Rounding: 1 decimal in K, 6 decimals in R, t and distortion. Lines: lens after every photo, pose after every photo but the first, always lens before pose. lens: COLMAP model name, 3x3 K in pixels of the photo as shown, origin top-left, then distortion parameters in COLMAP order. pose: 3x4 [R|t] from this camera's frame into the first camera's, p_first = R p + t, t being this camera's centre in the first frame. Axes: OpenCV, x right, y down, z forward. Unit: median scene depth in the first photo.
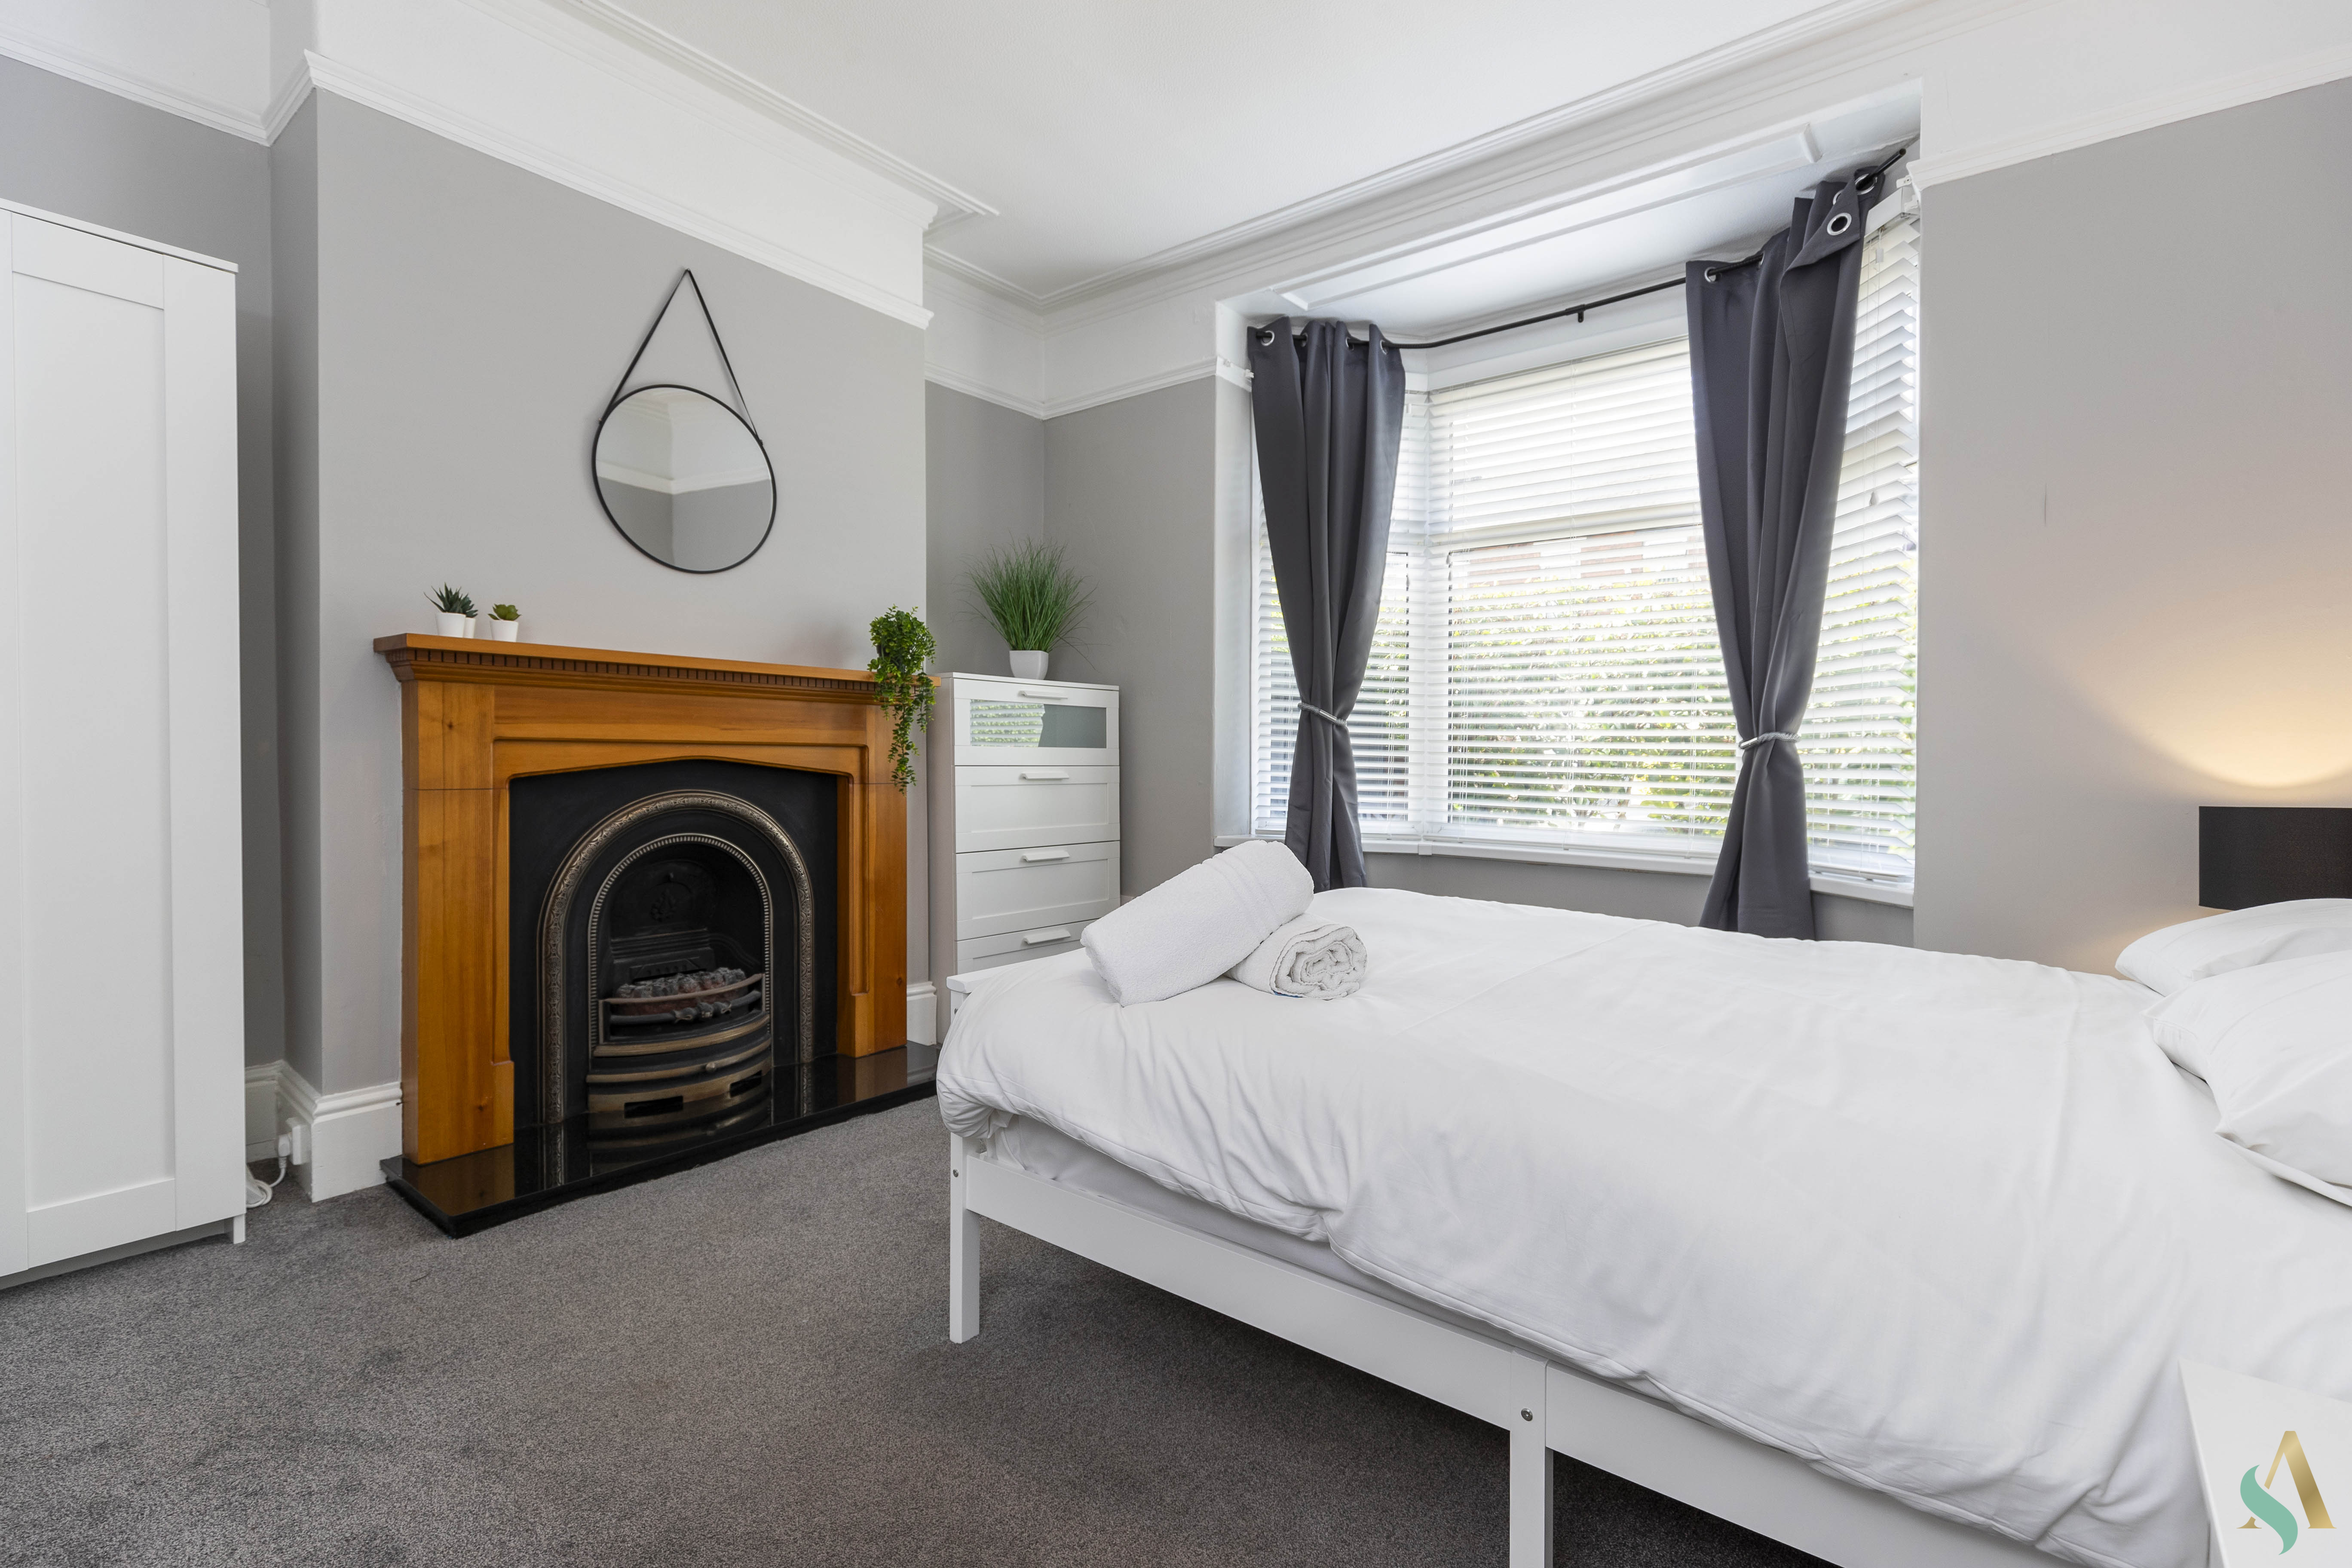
lens RADIAL K [[1066.3, 0, 1216.1], [0, 1066.3, 786.4], [0, 0, 1]] dist [0.000614, -0.000094]
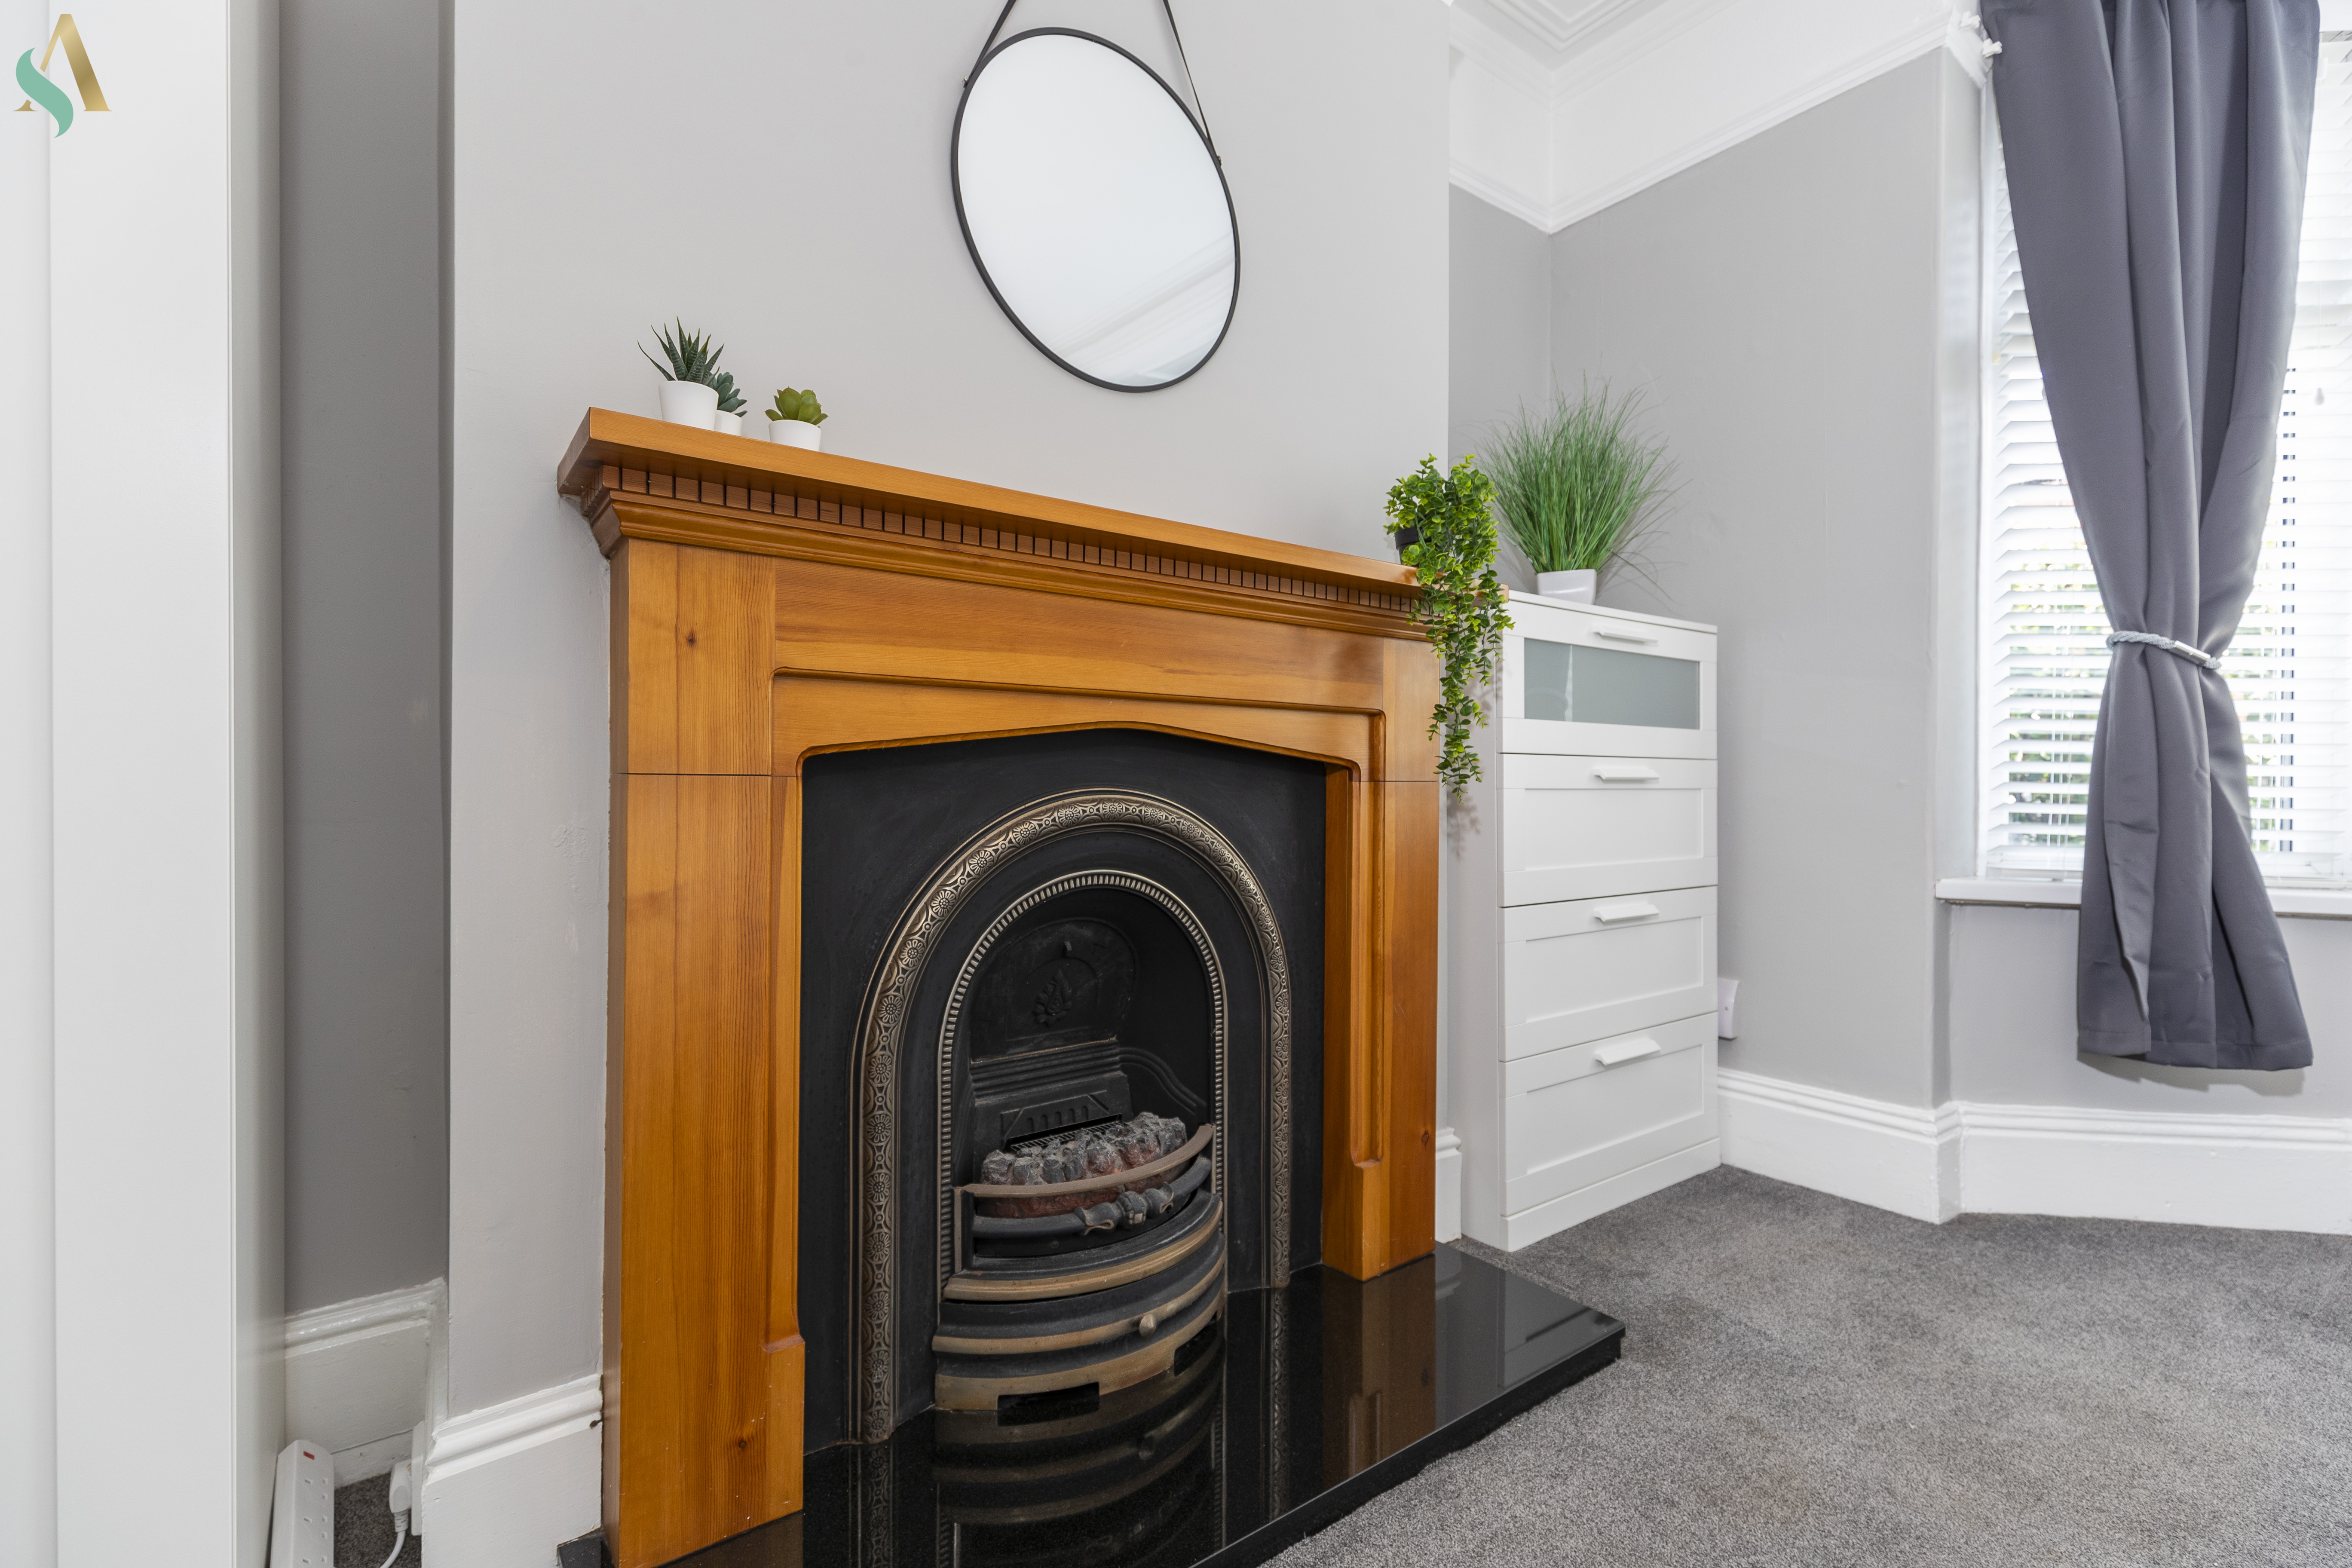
lens RADIAL K [[1069.3, 0, 1186.3], [0, 1069.3, 770.9], [0, 0, 1]] dist [0.001920, 0.000040]
pose [[0.962798, -0.018493, -0.269589, -0.313803], [0.005322, 0.998760, -0.049506, 0.021591], [0.270171, 0.046229, 0.961702, 0.500622]]
